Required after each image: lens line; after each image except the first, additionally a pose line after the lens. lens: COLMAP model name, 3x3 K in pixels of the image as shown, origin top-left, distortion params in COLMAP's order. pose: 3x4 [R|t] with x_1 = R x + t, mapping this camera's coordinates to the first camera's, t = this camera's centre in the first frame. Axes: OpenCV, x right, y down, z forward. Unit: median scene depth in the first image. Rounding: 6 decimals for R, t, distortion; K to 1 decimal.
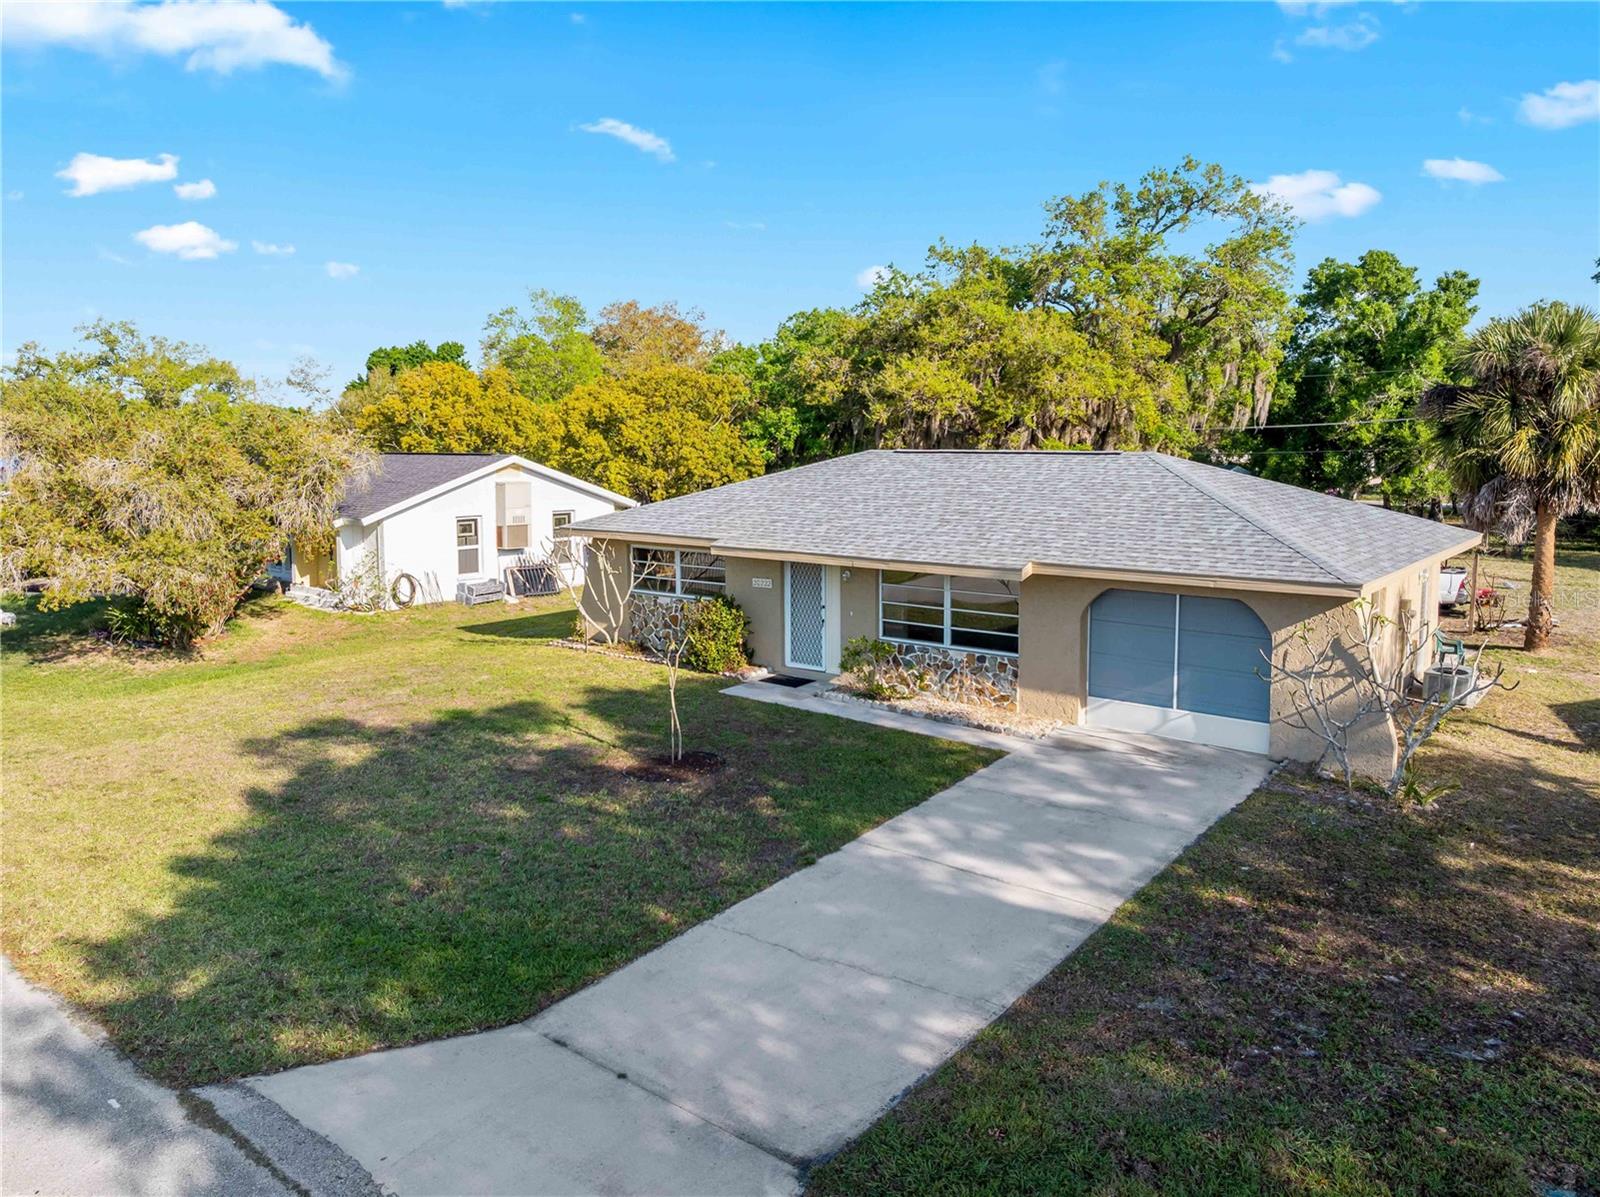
lens RADIAL K [[1144.8, 0, 803.3], [0, 1144.8, 546.6], [0, 0, 1]] dist [-0.034604, 0.000136]
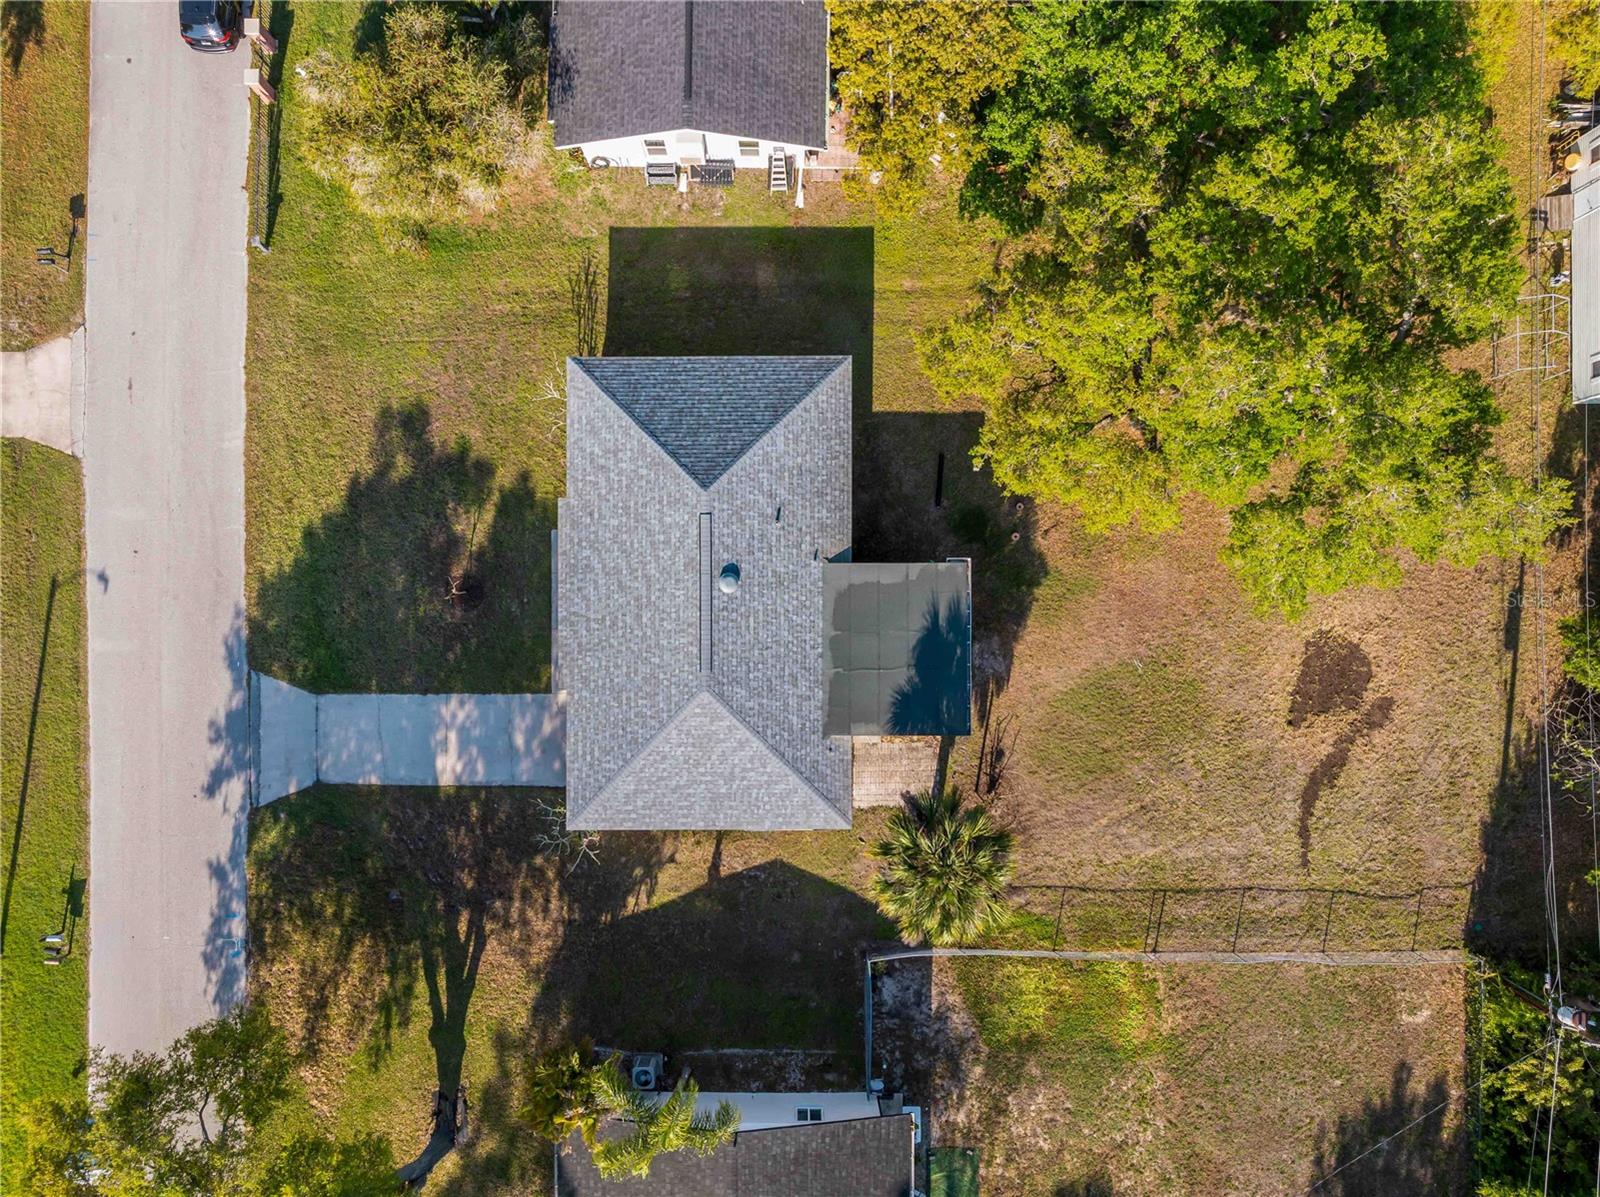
lens RADIAL K [[1117.6, 0, 800.0], [0, 1117.6, 598.5], [0, 0, 1]] dist [-0.035459, -0.002042]
pose [[0.635692, 0.771849, -0.012042, 0.388757], [-0.067324, 0.070974, 0.995204, -2.252235], [0.769001, -0.631832, 0.097082, 1.297862]]
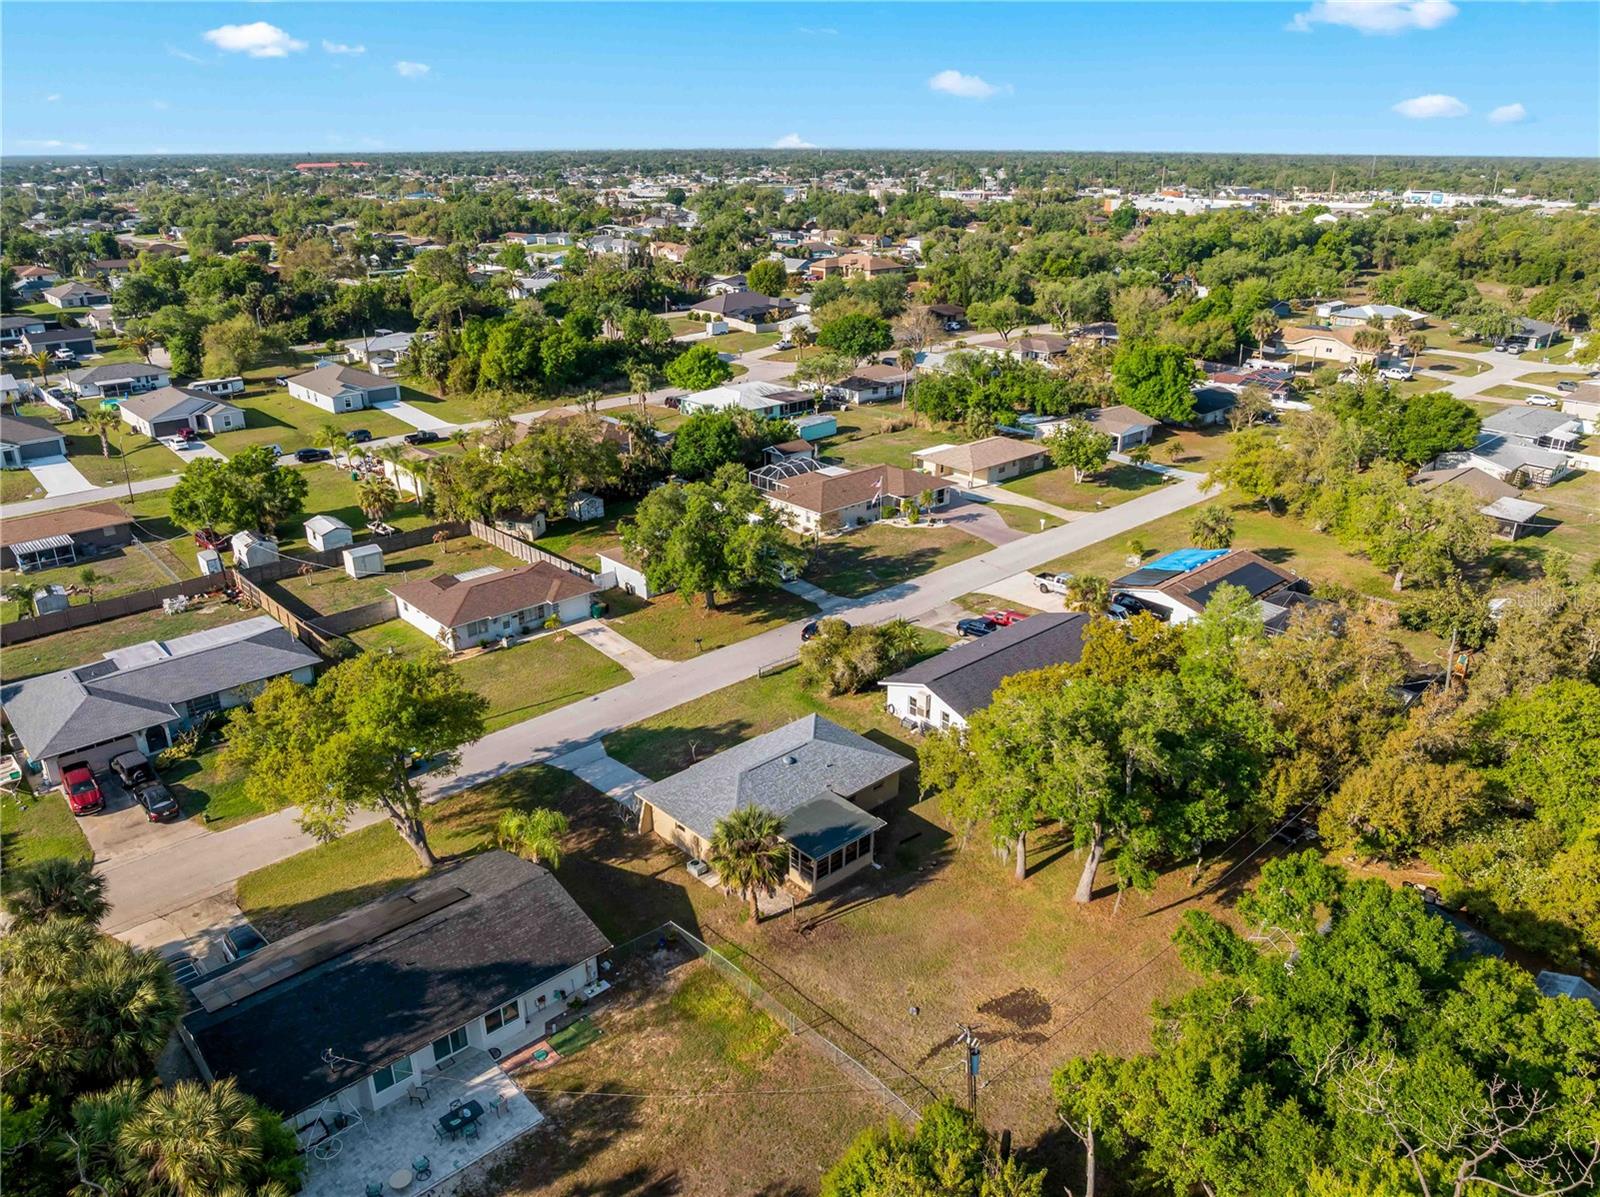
lens RADIAL K [[1140.4, 0, 800.0], [0, 1140.4, 598.5], [0, 0, 1]] dist [-0.058289, 0.027548]
pose [[-0.132711, 0.364252, -0.921796, 4.078676], [-0.093236, 0.921311, 0.377483, -2.349280], [0.986760, 0.136041, -0.088306, 1.768386]]
